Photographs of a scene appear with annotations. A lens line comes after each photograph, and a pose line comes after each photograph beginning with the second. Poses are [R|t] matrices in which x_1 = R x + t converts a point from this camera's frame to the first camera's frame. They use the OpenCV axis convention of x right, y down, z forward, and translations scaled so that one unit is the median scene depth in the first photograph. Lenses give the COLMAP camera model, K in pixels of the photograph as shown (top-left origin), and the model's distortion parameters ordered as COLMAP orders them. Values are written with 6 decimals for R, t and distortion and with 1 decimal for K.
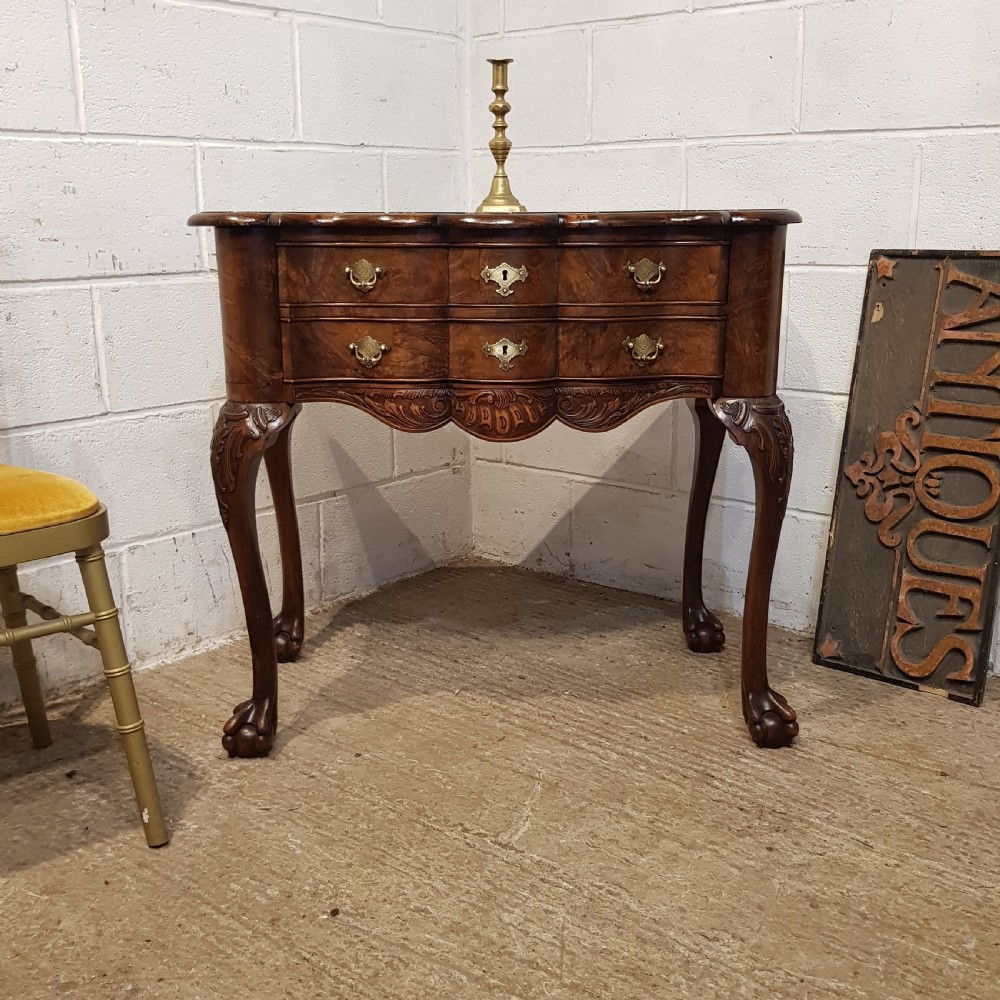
lens RADIAL K [[1221.5, 0, 512.1], [0, 1221.5, 511.0], [0, 0, 1]] dist [0.053959, 0.000000]
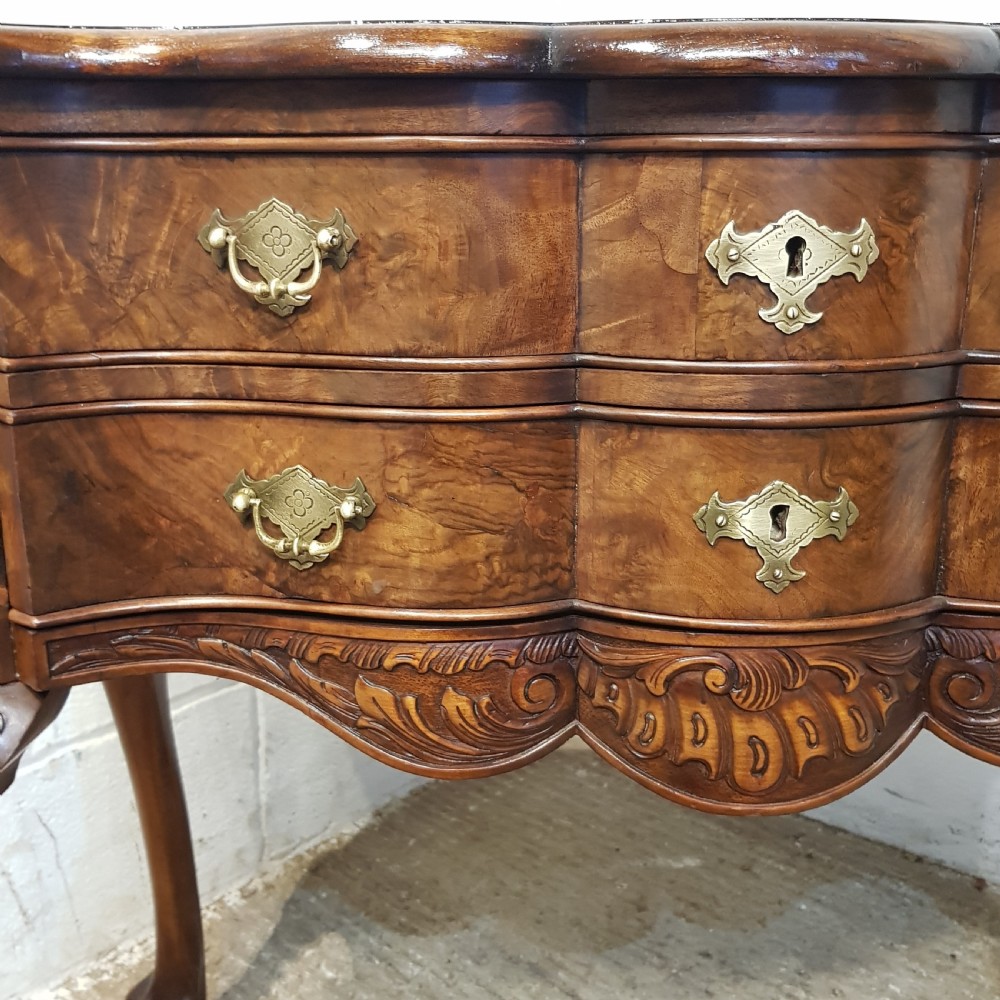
lens RADIAL K [[1221.5, 0, 508.0], [0, 1221.5, 490.0], [0, 0, 1]] dist [0.053959, 0.000000]
pose [[0.999812, 0.003222, -0.019105, -0.061593], [-0.002691, 0.999610, 0.027780, -0.143669], [0.019187, -0.027723, 0.999431, 0.703020]]
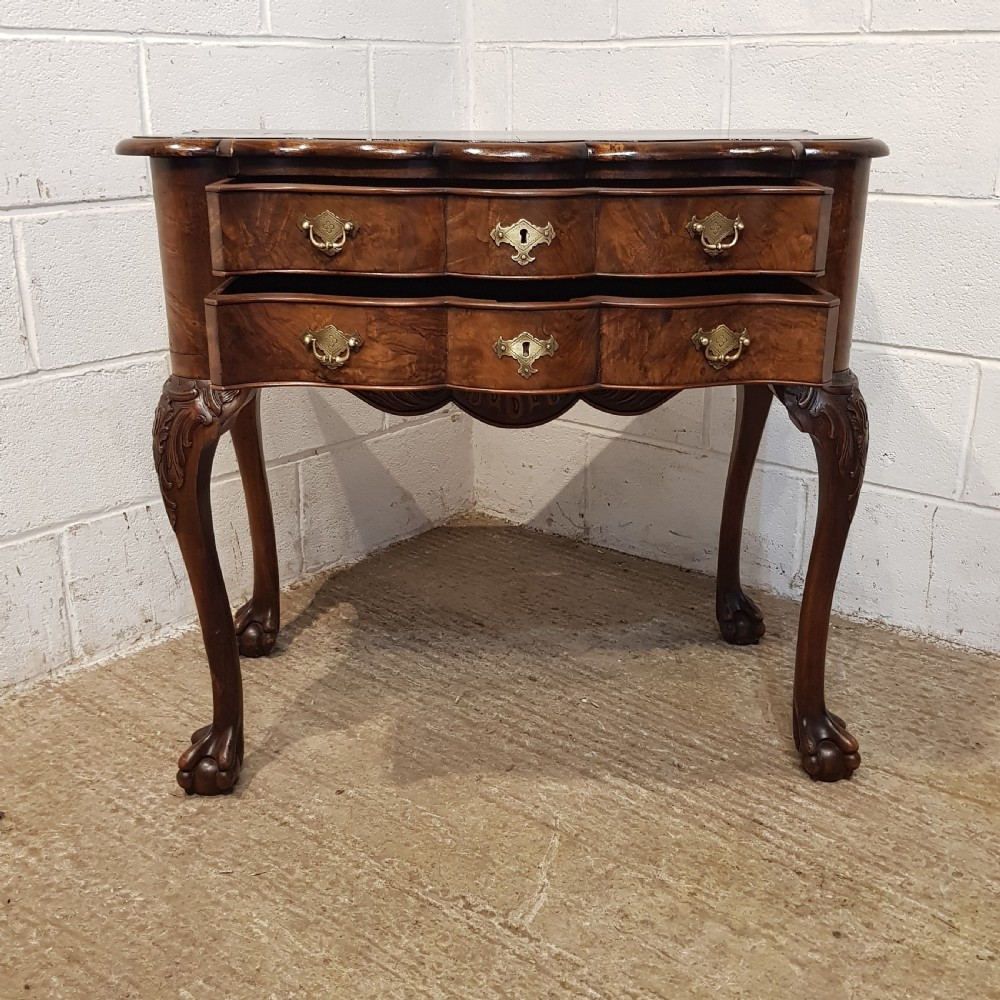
lens RADIAL K [[1221.5, 0, 529.3], [0, 1221.5, 501.8], [0, 0, 1]] dist [0.053959, 0.000000]
pose [[0.999866, 0.003843, 0.015889, -0.010403], [-0.005184, 0.996346, 0.085254, -0.076824], [-0.015503, -0.085325, 0.996233, 0.185099]]
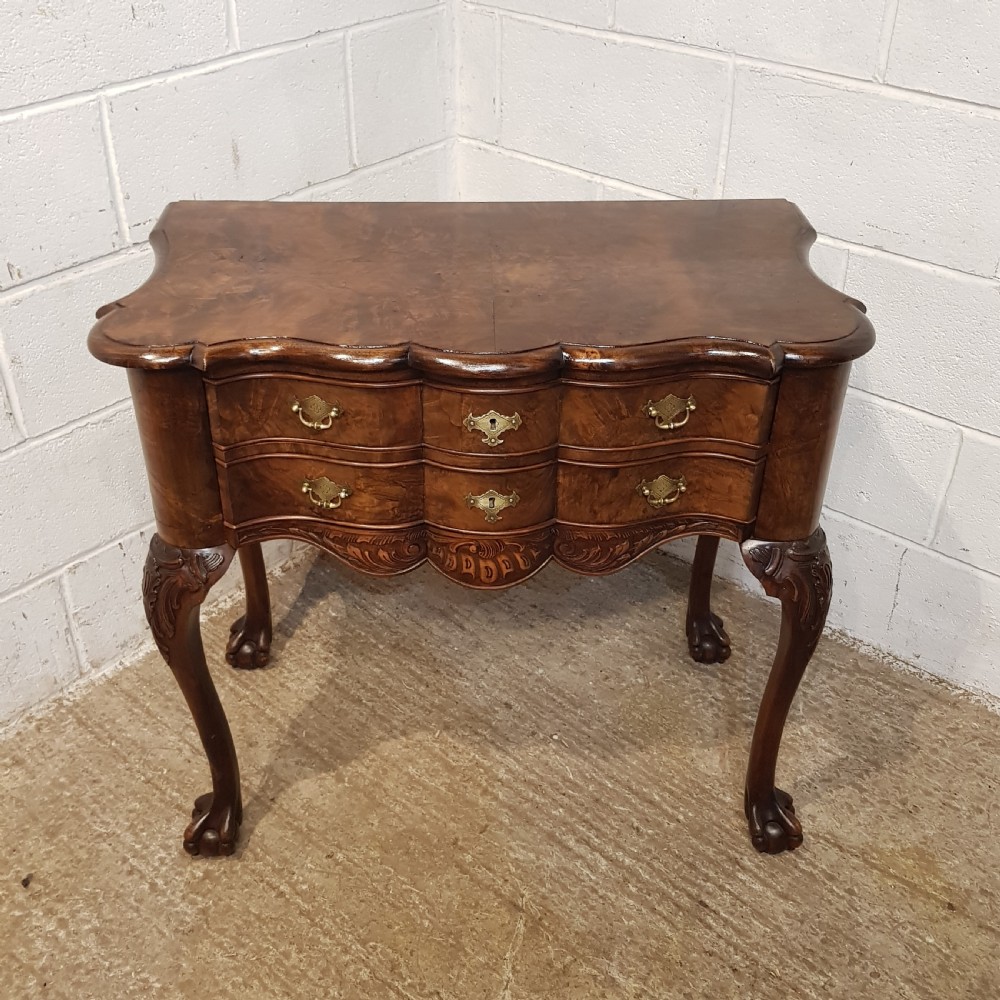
lens RADIAL K [[1221.5, 0, 499.6], [0, 1221.5, 513.0], [0, 0, 1]] dist [0.053959, 0.000000]
pose [[0.999790, 0.020180, -0.003669, 0.002342], [-0.017573, 0.935038, 0.354111, -0.405964], [0.010576, -0.353972, 0.935196, 0.228817]]
